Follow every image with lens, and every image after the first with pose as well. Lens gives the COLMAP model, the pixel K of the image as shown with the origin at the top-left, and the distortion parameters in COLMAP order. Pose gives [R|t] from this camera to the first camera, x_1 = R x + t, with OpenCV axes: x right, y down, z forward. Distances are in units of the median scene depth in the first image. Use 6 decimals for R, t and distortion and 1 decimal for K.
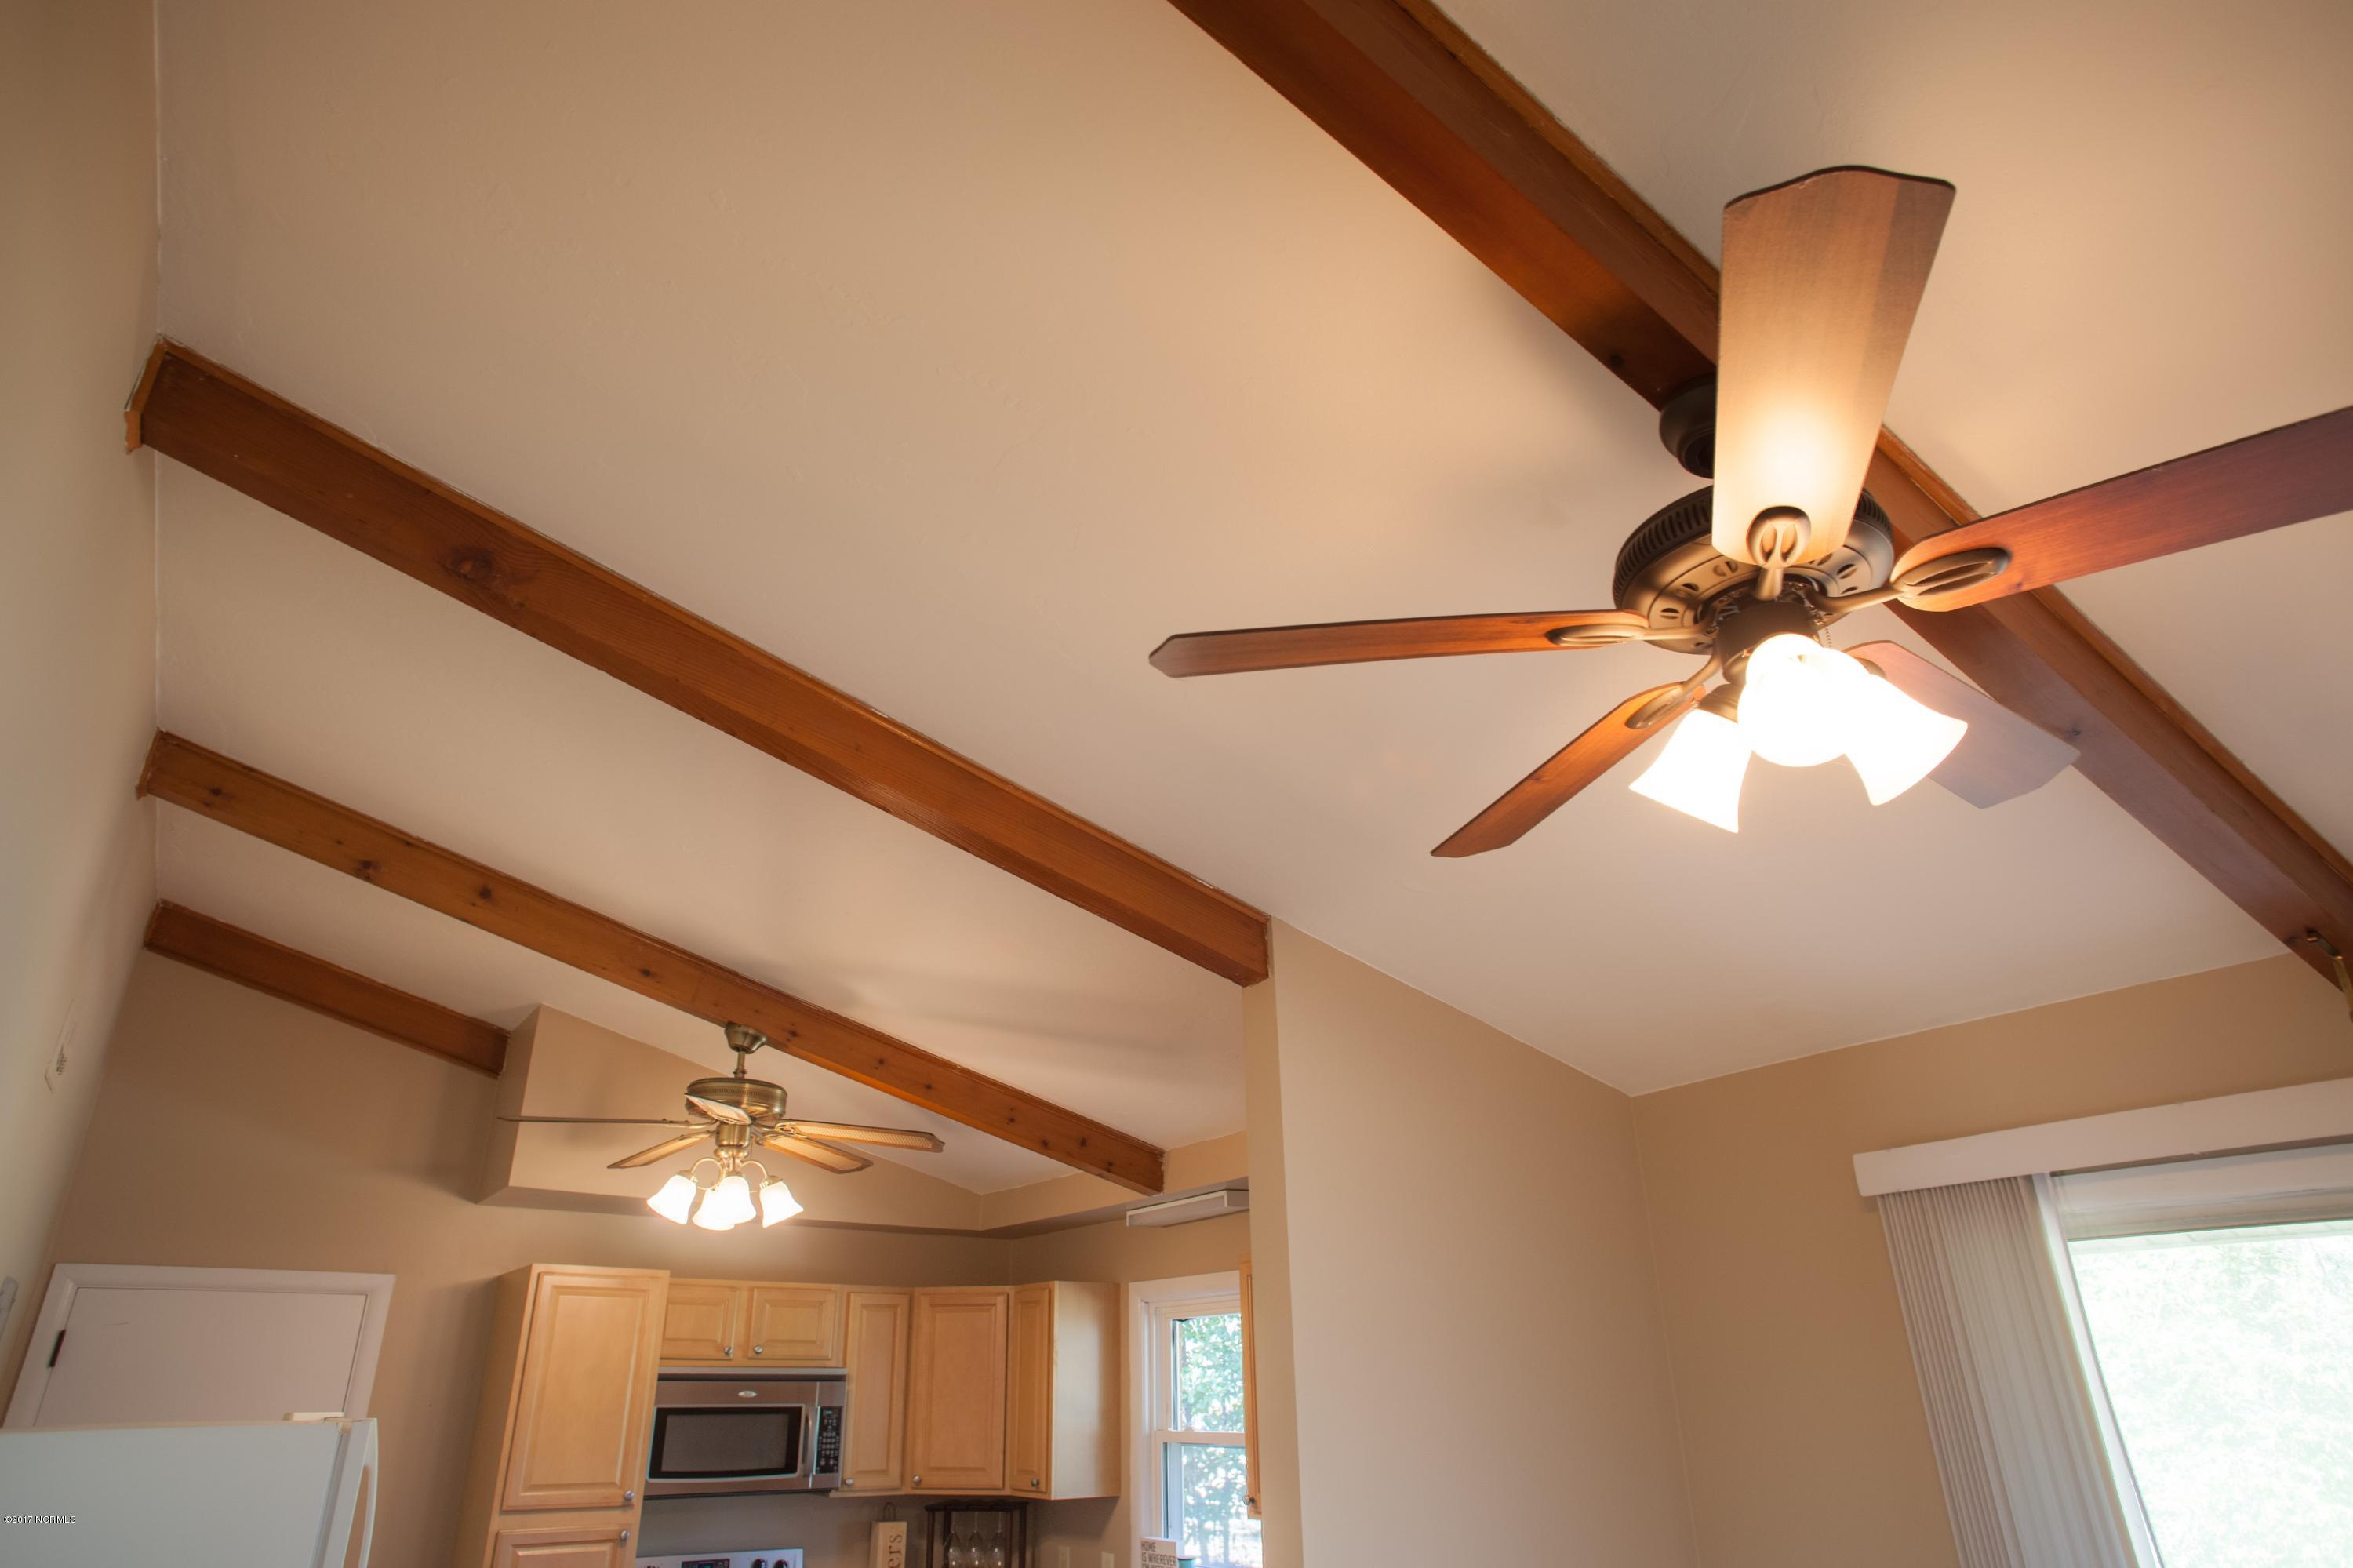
lens RADIAL K [[1356.1, 0, 1162.1], [0, 1356.1, 773.6], [0, 0, 1]] dist [-0.071059, 0.047724]
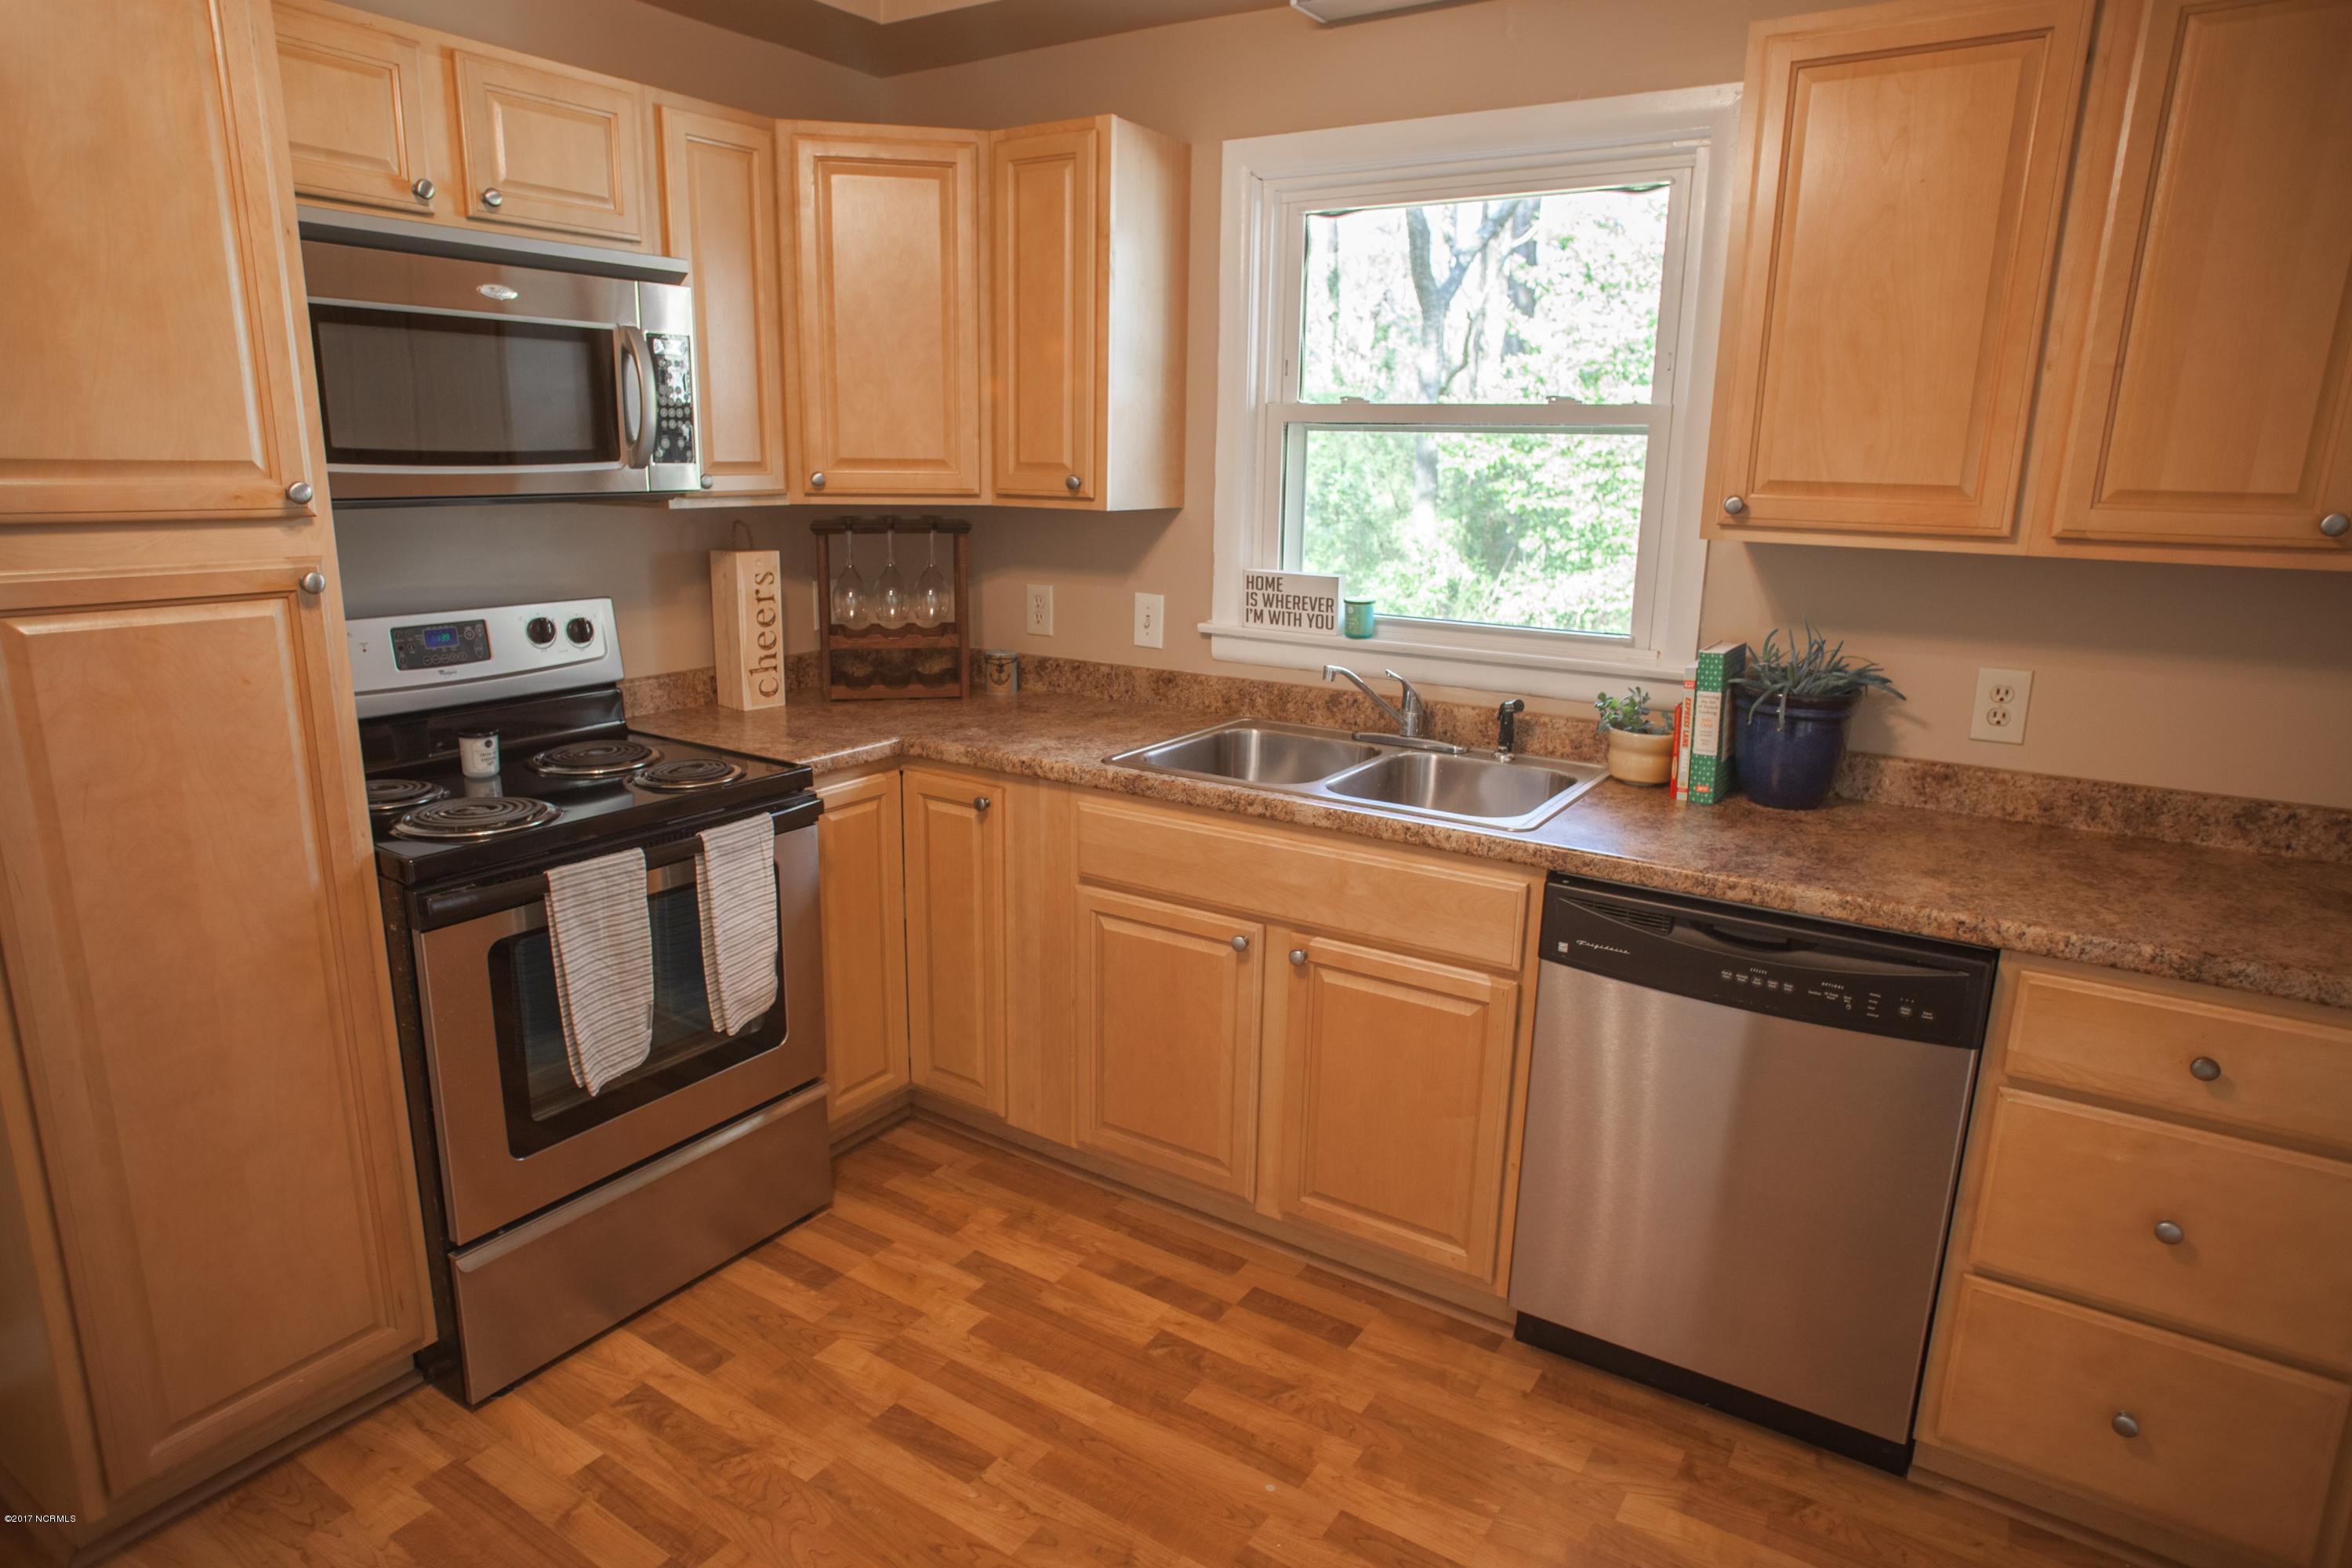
lens RADIAL K [[1355.4, 0, 1162.6], [0, 1355.4, 778.2], [0, 0, 1]] dist [-0.071059, 0.047724]
pose [[0.924704, -0.060937, 0.375778, -0.314973], [-0.185030, 0.790722, 0.583543, 0.329809], [-0.332695, -0.609135, 0.719909, 0.570269]]
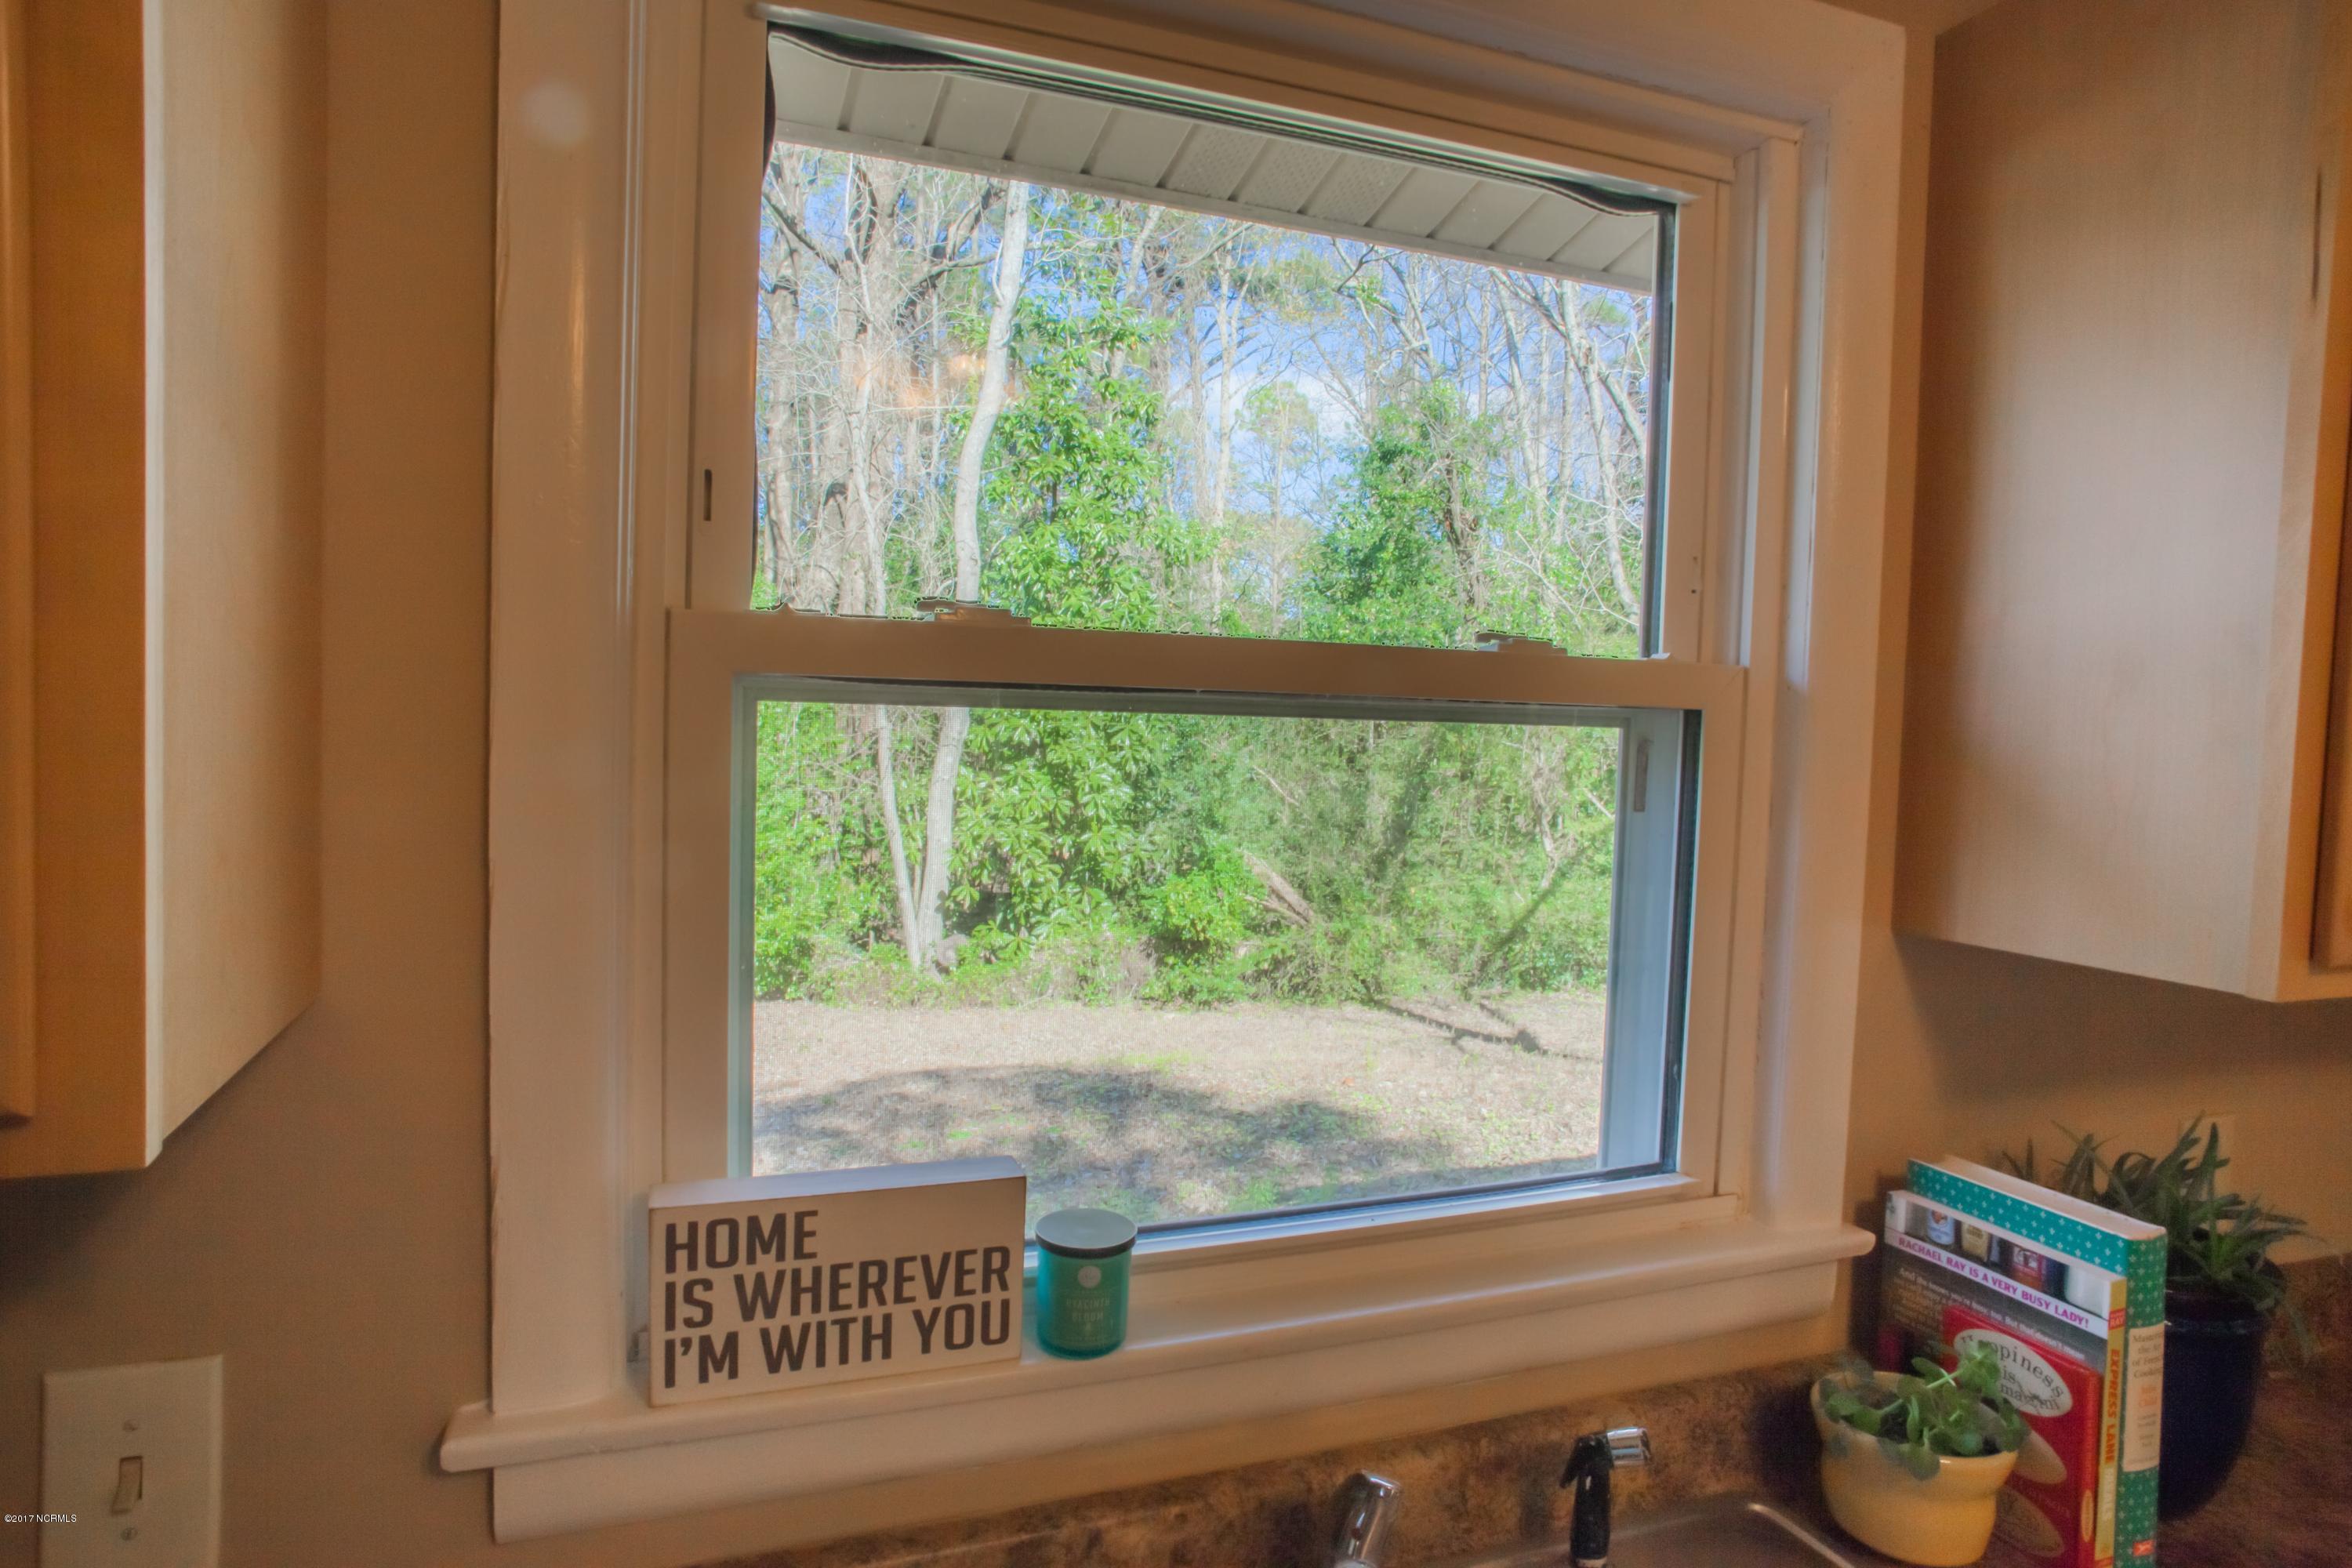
lens RADIAL K [[1355.4, 0, 1178.4], [0, 1355.4, 782.2], [0, 0, 1]] dist [-0.071059, 0.047724]
pose [[0.245796, -0.019797, 0.969119, -0.173522], [-0.432305, 0.892614, 0.127879, 0.528446], [-0.867581, -0.450388, 0.210843, 1.029747]]
